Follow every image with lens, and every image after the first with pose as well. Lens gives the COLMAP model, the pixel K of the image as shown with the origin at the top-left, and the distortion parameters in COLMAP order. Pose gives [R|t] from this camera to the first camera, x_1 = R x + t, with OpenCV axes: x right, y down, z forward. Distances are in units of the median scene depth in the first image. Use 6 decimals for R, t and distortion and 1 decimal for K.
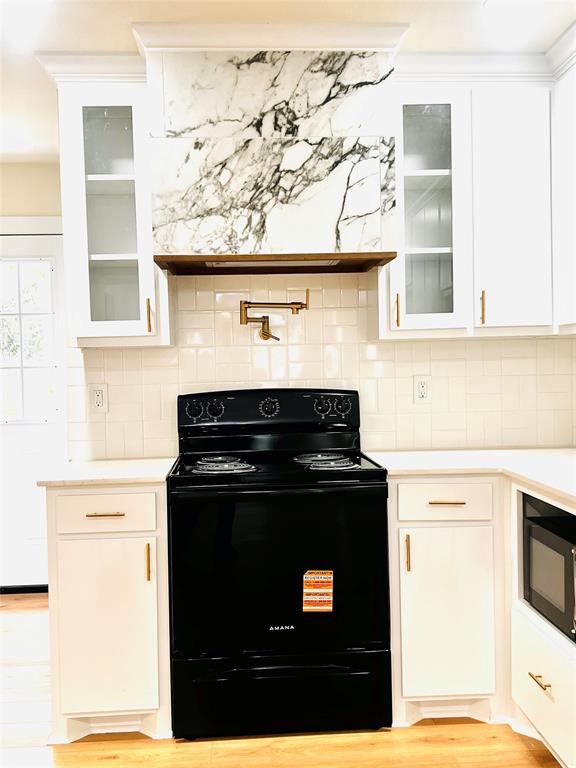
lens RADIAL K [[806.2, 0, 288.0], [0, 806.2, 384.0], [0, 0, 1]] dist [0.114796, -0.290588]
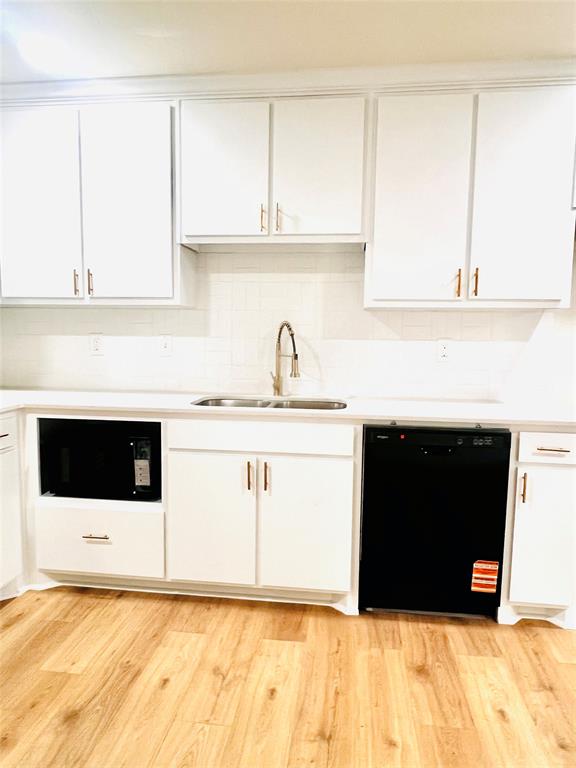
lens RADIAL K [[541.7, 0, 288.0], [0, 541.7, 384.0], [0, 0, 1]] dist [-0.002918, -0.002943]
pose [[0.183434, -0.073829, 0.980256, -0.520141], [0.007330, 0.997251, 0.073737, 0.009689], [-0.983005, -0.006341, 0.183471, 0.414236]]
